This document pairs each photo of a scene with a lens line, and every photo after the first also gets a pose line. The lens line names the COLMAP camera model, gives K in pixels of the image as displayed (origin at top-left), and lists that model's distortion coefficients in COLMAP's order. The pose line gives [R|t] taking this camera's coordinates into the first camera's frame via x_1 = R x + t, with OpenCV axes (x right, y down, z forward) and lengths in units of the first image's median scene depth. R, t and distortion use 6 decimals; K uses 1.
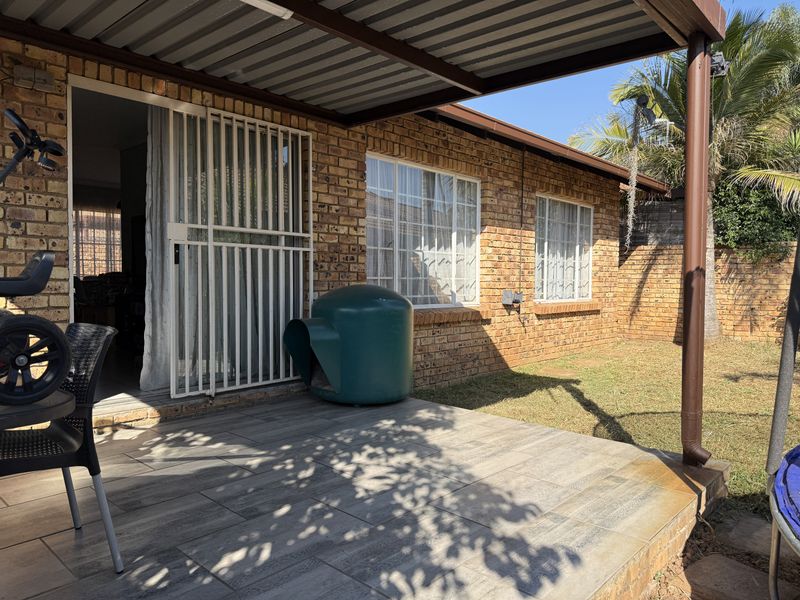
lens RADIAL K [[560.7, 0, 400.4], [0, 560.7, 300.8], [0, 0, 1]] dist [-0.000558, -0.007157]
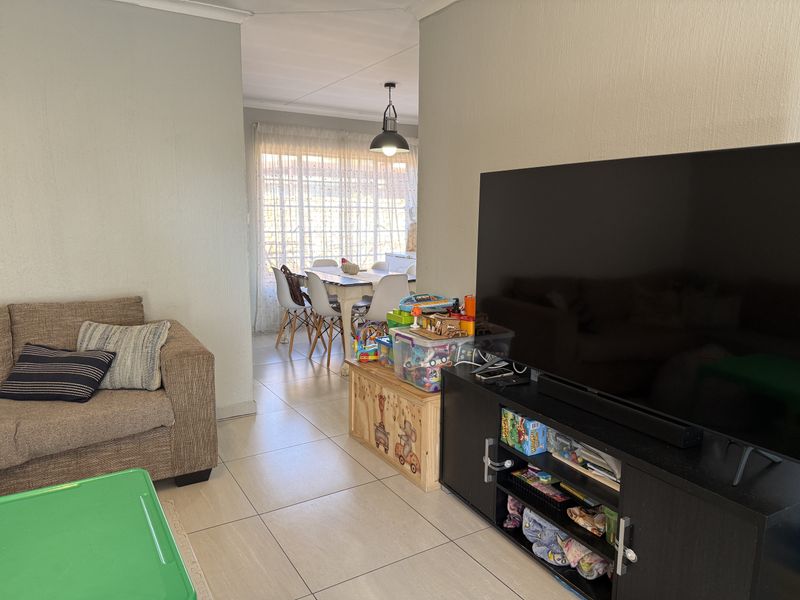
lens RADIAL K [[560.7, 0, 400.9], [0, 560.7, 298.5], [0, 0, 1]] dist [-0.000558, -0.007157]
pose [[0.959521, 0.053048, -0.276596, -0.753302], [-0.023771, 0.993851, 0.108148, -0.188557], [0.280632, -0.097195, 0.954882, 1.057592]]
